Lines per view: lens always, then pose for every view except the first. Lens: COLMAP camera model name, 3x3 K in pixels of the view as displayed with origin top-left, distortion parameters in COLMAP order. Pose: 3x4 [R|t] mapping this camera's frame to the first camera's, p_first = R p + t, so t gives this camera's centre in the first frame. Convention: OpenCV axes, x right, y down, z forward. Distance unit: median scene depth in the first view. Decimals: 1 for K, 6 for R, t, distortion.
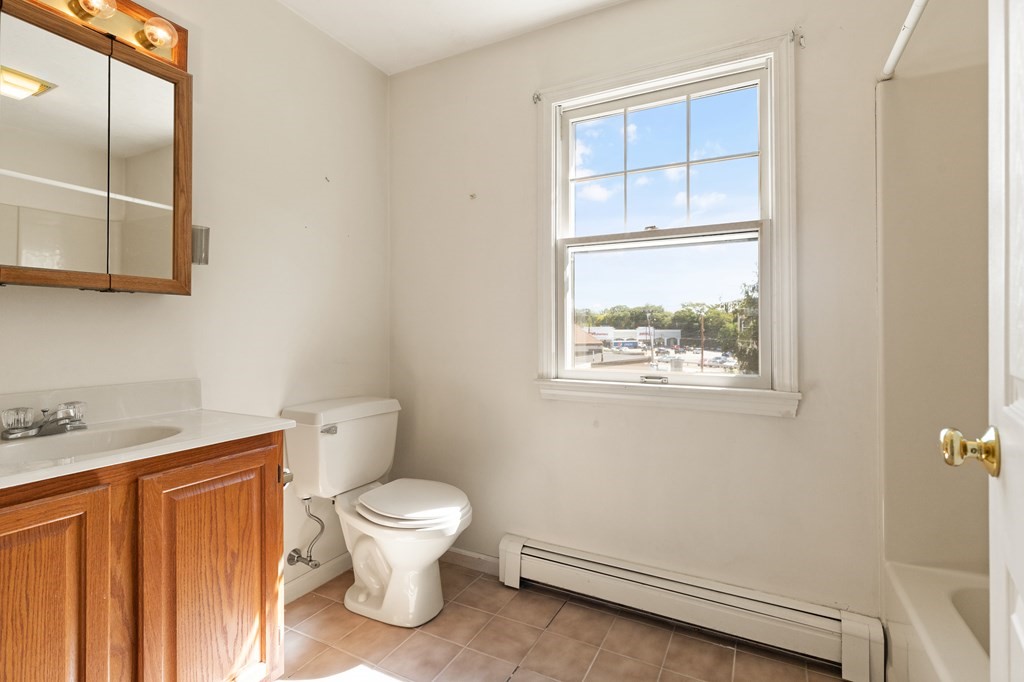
lens RADIAL K [[468.2, 0, 508.5], [0, 468.2, 337.4], [0, 0, 1]] dist [0.001692, -0.001472]
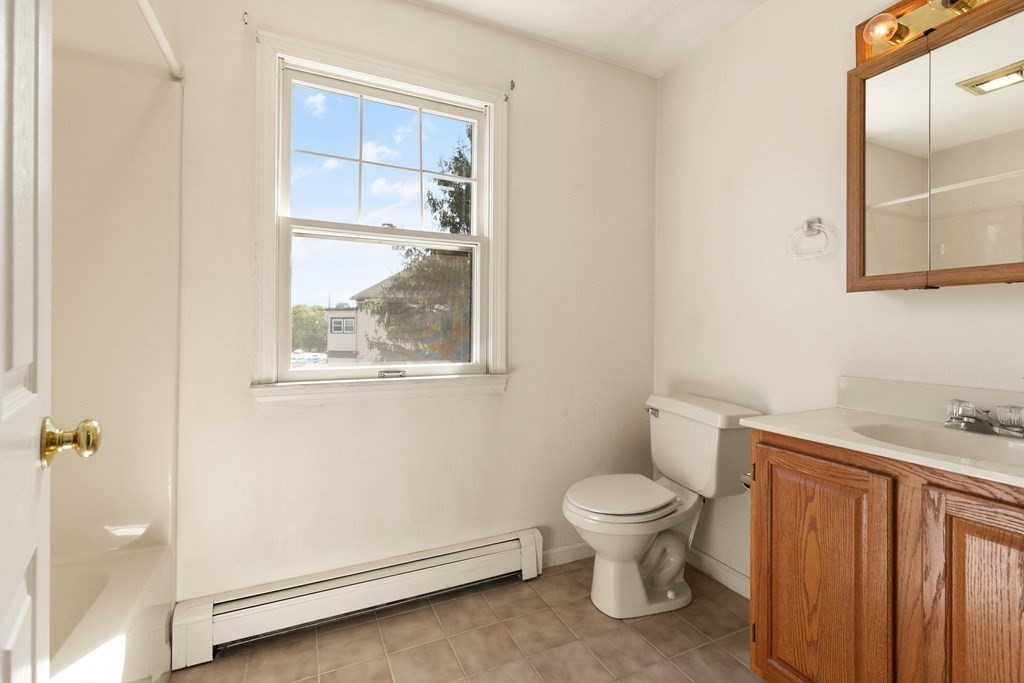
lens RADIAL K [[468.2, 0, 508.9], [0, 468.2, 334.7], [0, 0, 1]] dist [0.001692, -0.001472]
pose [[0.598751, -0.011906, 0.800847, -0.404487], [0.007682, 0.999929, 0.009122, -0.003088], [-0.800899, 0.000690, 0.598800, 0.210657]]
